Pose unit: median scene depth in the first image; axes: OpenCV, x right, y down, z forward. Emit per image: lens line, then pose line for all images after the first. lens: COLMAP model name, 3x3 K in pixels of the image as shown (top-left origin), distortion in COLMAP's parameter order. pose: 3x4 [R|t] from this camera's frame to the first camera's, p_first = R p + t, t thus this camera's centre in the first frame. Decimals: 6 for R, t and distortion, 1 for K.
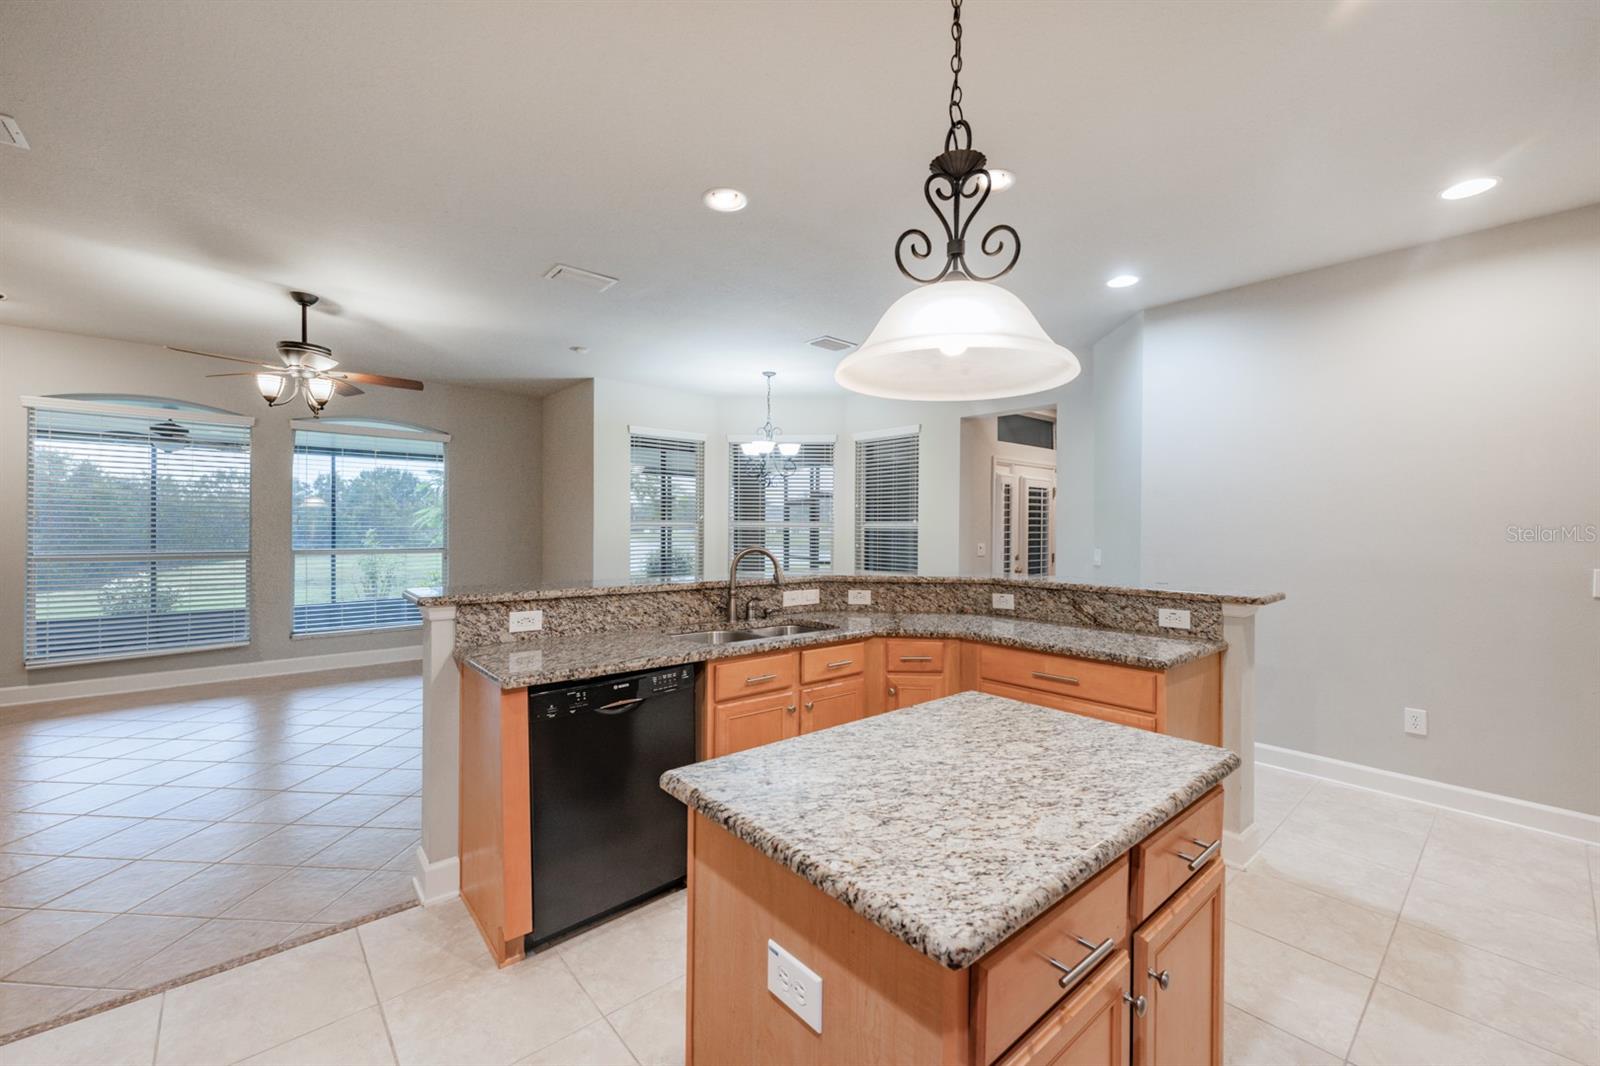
lens RADIAL K [[645.5, 0, 800.0], [0, 645.5, 533.0], [0, 0, 1]] dist [0.000240, 0.000025]
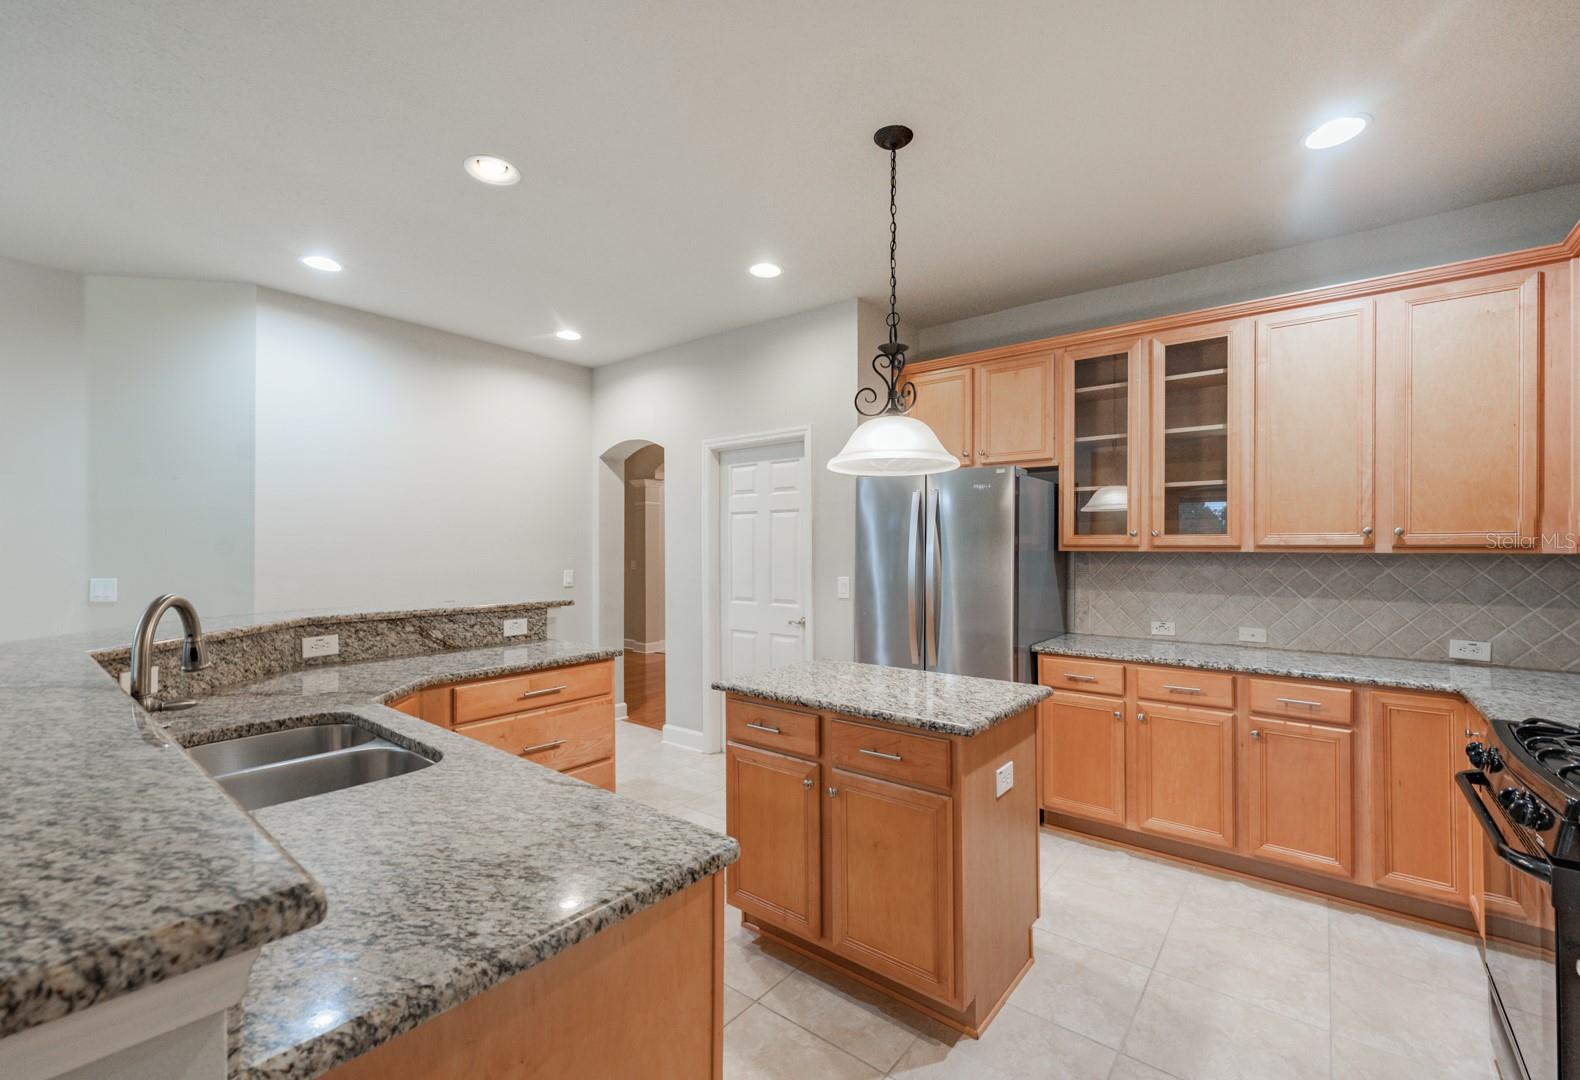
lens RADIAL K [[675.9, 0, 790.0], [0, 675.9, 540.0], [0, 0, 1]] dist [0.000263, 0.000021]
pose [[-0.185699, 0.005434, 0.982592, -0.671332], [0.004485, 0.999979, -0.004683, -0.015569], [-0.982596, 0.003537, -0.185720, 0.705112]]
